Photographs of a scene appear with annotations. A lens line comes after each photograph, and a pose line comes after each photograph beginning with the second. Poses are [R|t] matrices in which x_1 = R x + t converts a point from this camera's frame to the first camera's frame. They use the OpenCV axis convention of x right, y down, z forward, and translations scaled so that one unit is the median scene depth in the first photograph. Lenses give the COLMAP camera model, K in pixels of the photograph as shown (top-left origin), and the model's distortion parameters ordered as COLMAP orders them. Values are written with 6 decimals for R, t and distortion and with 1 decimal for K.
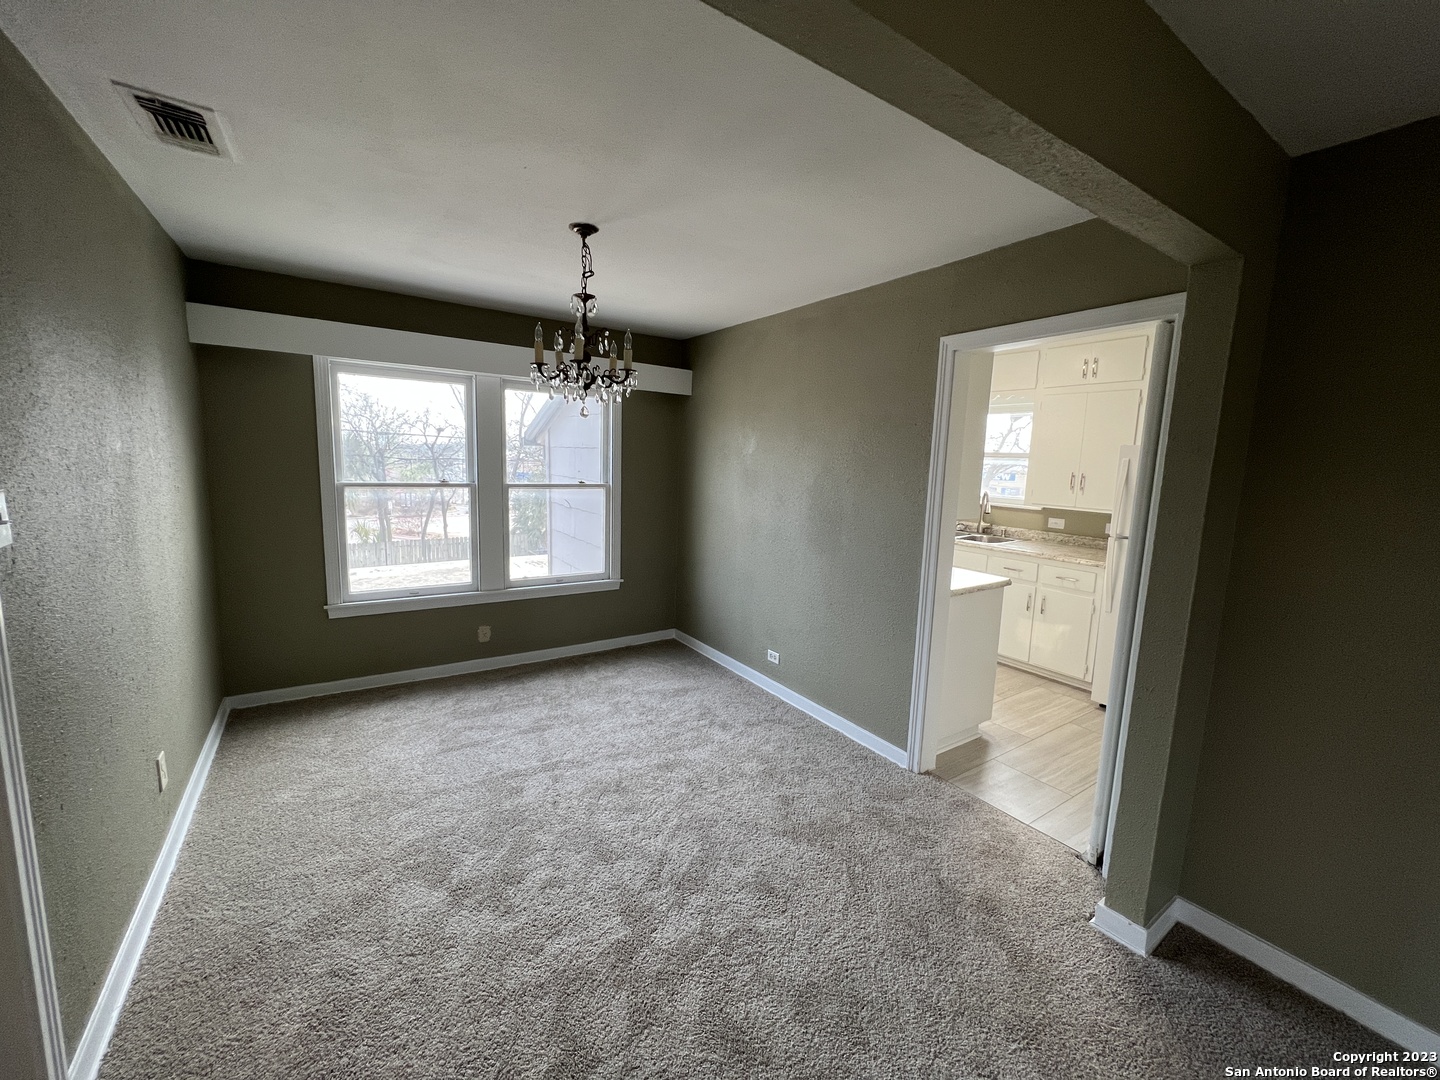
lens RADIAL K [[577.7, 0, 714.2], [0, 577.7, 535.7], [0, 0, 1]] dist [0.002333, 0.000302]
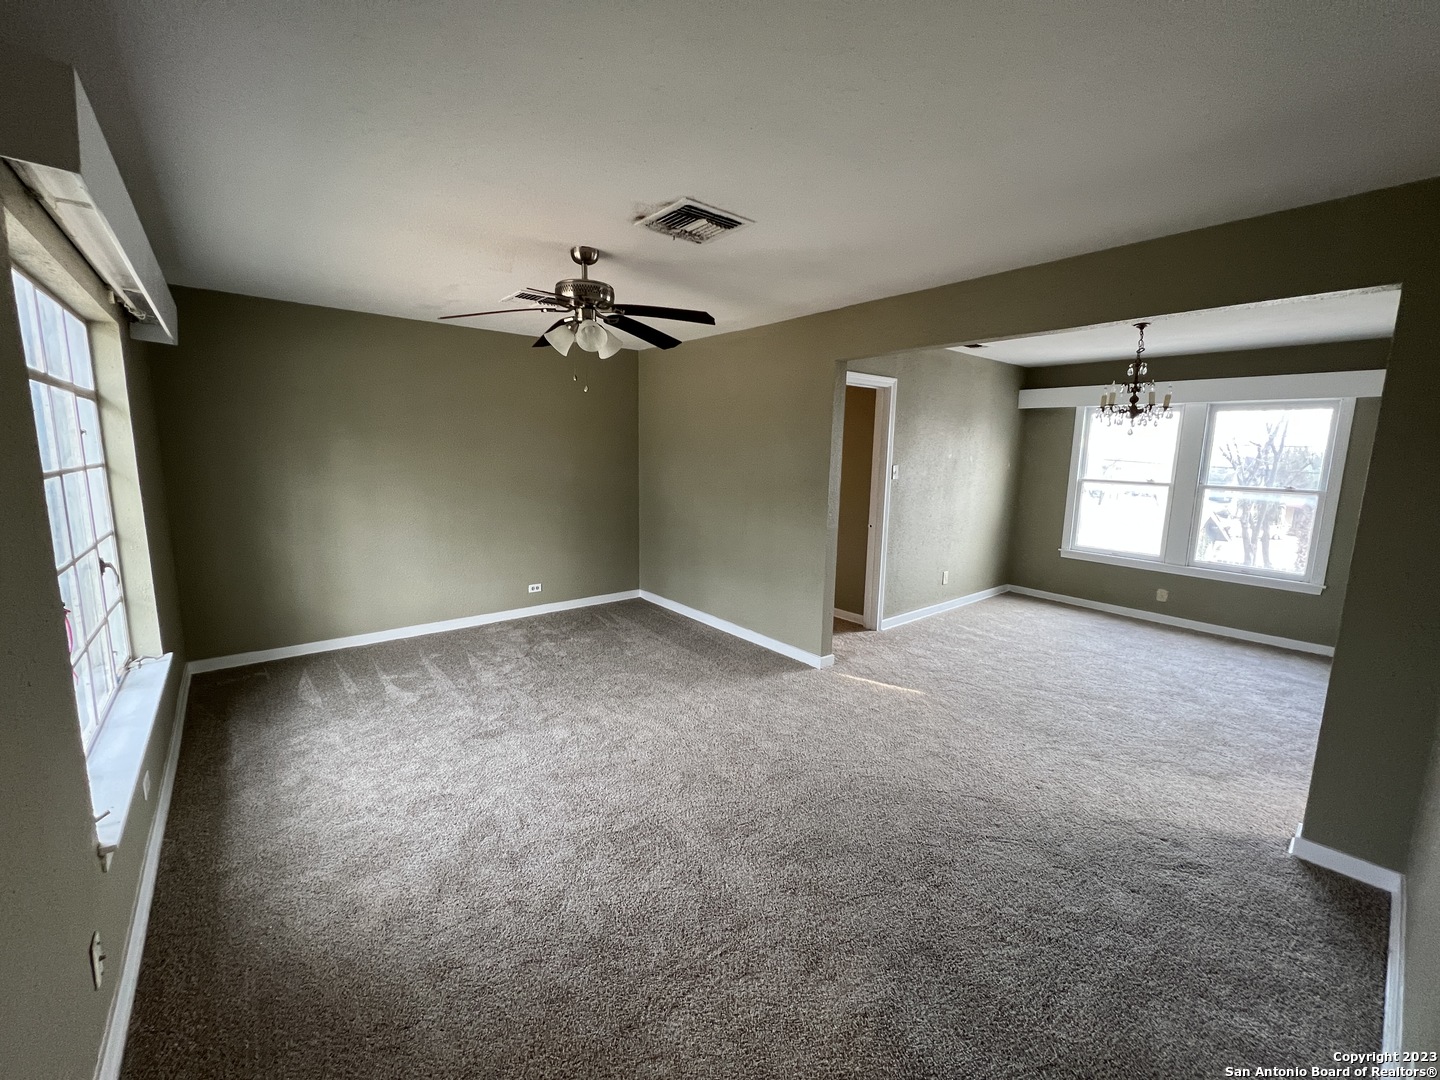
lens RADIAL K [[577.7, 0, 714.2], [0, 577.7, 535.7], [0, 0, 1]] dist [0.002333, 0.000302]
pose [[0.101179, 0.116120, -0.988068, 1.000416], [-0.155353, 0.982826, 0.099595, 0.074896], [0.982664, 0.143423, 0.117481, -0.249353]]
